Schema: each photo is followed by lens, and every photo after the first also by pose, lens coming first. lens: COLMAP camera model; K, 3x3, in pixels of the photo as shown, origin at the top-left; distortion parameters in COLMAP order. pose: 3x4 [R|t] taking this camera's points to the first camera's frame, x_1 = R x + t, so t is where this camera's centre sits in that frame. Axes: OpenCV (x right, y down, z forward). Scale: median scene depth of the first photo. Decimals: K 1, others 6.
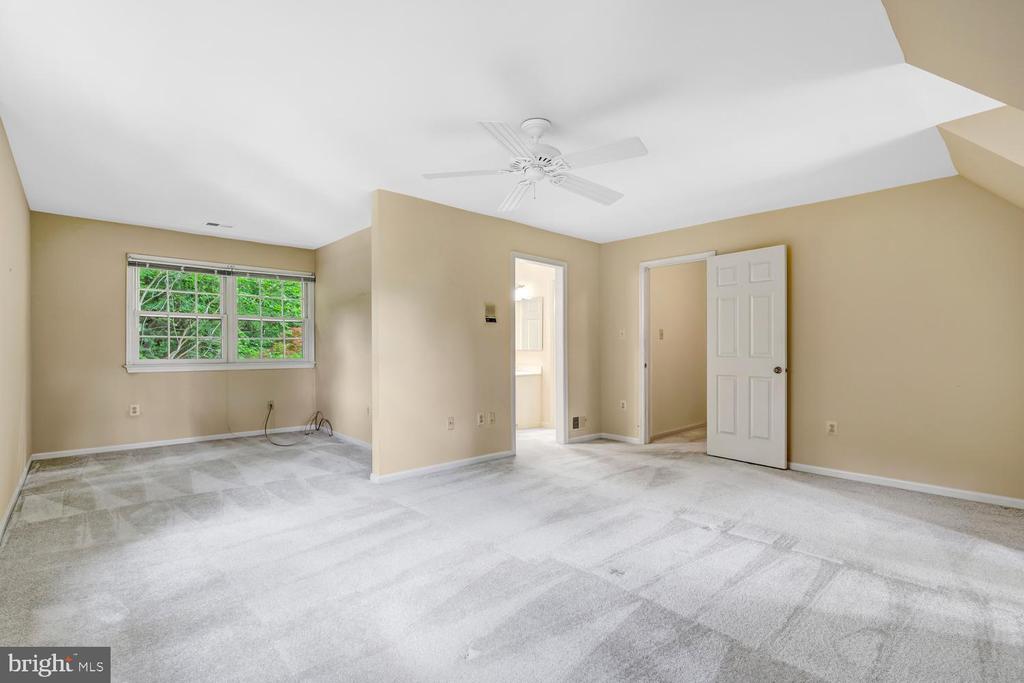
lens RADIAL K [[466.2, 0, 502.3], [0, 466.2, 345.0], [0, 0, 1]] dist [-0.005935, 0.001377]
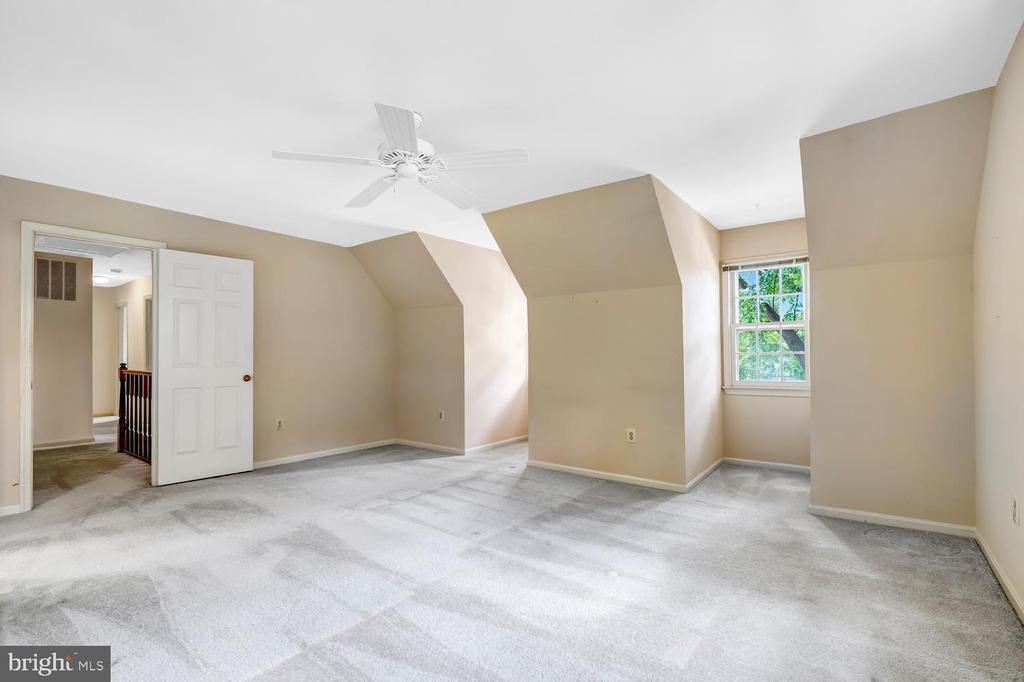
lens RADIAL K [[466.2, 0, 503.1], [0, 466.2, 347.7], [0, 0, 1]] dist [-0.005935, 0.001377]
pose [[-0.155786, 0.017335, 0.987639, -0.591568], [-0.001076, 0.999842, -0.017719, 0.003780], [-0.987790, -0.003823, -0.155743, 0.650505]]
